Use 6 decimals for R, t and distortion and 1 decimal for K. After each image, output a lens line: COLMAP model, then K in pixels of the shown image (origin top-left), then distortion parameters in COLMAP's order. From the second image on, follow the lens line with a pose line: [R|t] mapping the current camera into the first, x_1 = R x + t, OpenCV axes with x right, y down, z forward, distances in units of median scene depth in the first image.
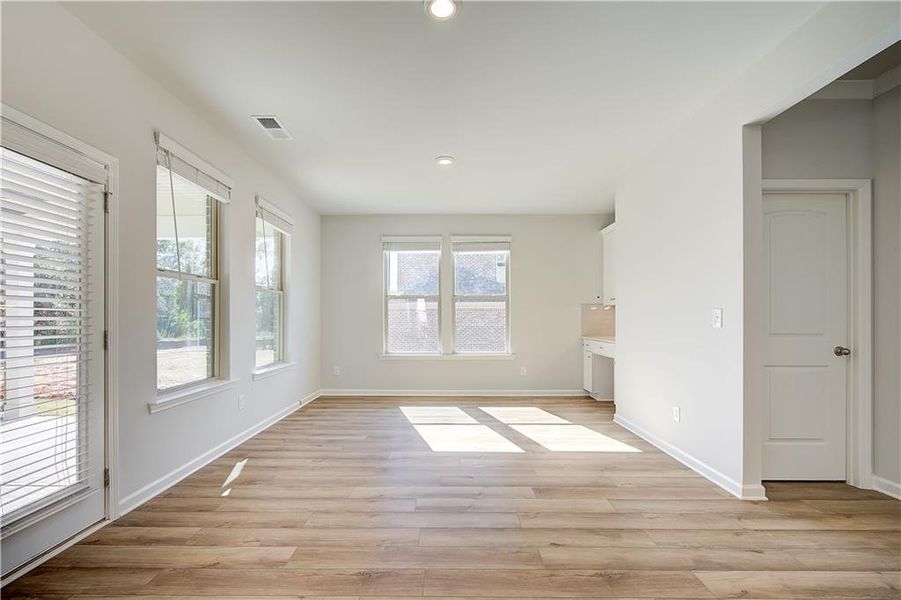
lens RADIAL K [[403.5, 0, 447.2], [0, 403.5, 319.6], [0, 0, 1]] dist [-0.009079, -0.000169]
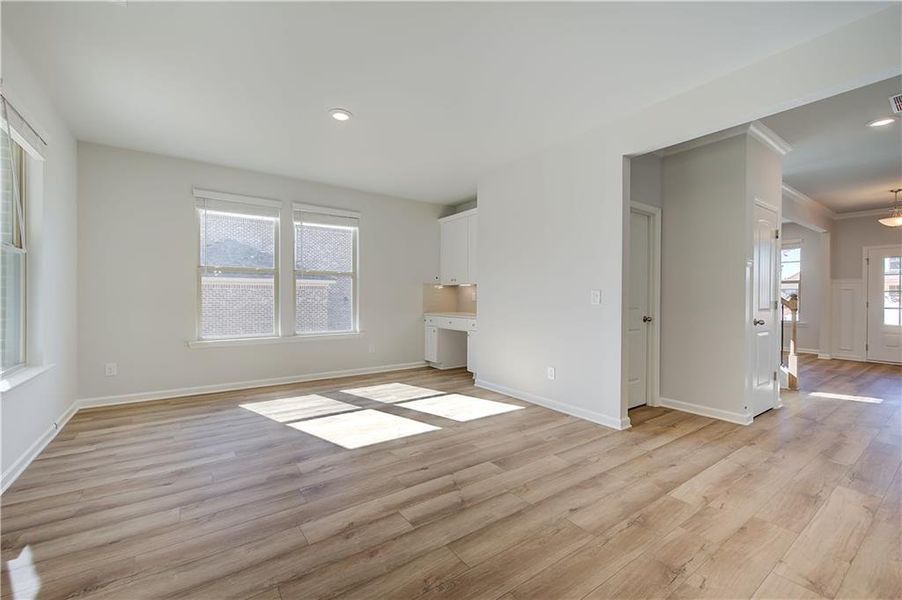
lens RADIAL K [[366.5, 0, 451.0], [0, 366.5, 300.0], [0, 0, 1]] dist [0.000290, -0.000099]
pose [[0.799414, -0.000888, 0.600779, -0.304992], [-0.003536, 0.999975, 0.006183, 0.000166], [-0.600770, -0.007067, 0.799391, 0.226805]]
